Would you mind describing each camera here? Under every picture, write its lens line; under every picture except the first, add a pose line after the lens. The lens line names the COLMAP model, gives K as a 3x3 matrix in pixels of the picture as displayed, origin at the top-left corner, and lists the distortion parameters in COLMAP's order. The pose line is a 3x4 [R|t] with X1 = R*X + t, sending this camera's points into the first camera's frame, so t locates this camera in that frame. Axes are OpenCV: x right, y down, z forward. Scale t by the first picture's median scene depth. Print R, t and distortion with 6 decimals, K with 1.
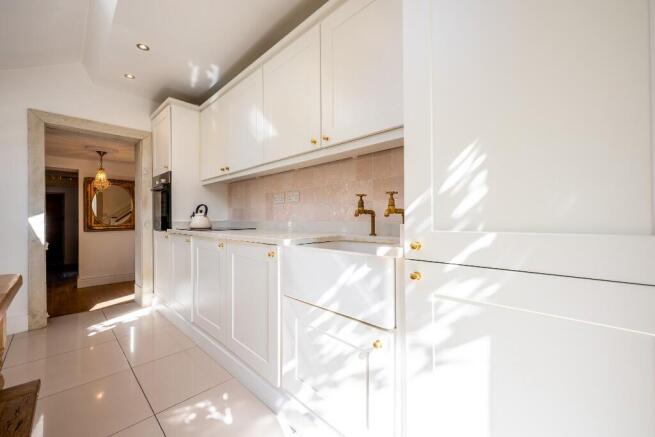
lens RADIAL K [[259.5, 0, 326.5], [0, 259.5, 220.2], [0, 0, 1]] dist [-0.000535, -0.000088]
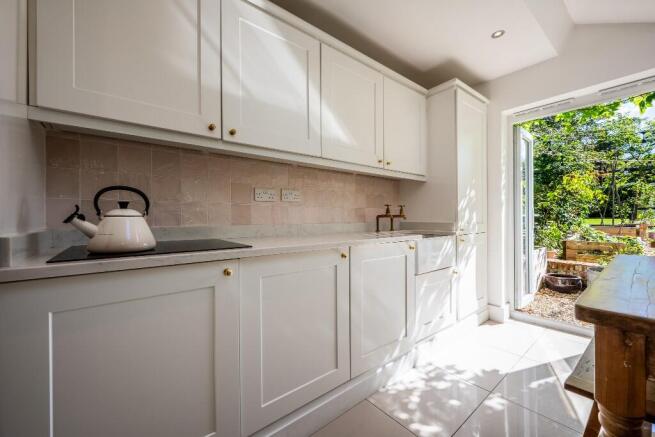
lens RADIAL K [[259.5, 0, 326.5], [0, 259.5, 220.2], [0, 0, 1]] dist [-0.000535, -0.000088]
pose [[0.126720, -0.006298, 0.991919, -1.219561], [0.010518, 0.999932, 0.005006, -0.015348], [-0.991883, 0.009799, 0.126777, 0.973511]]
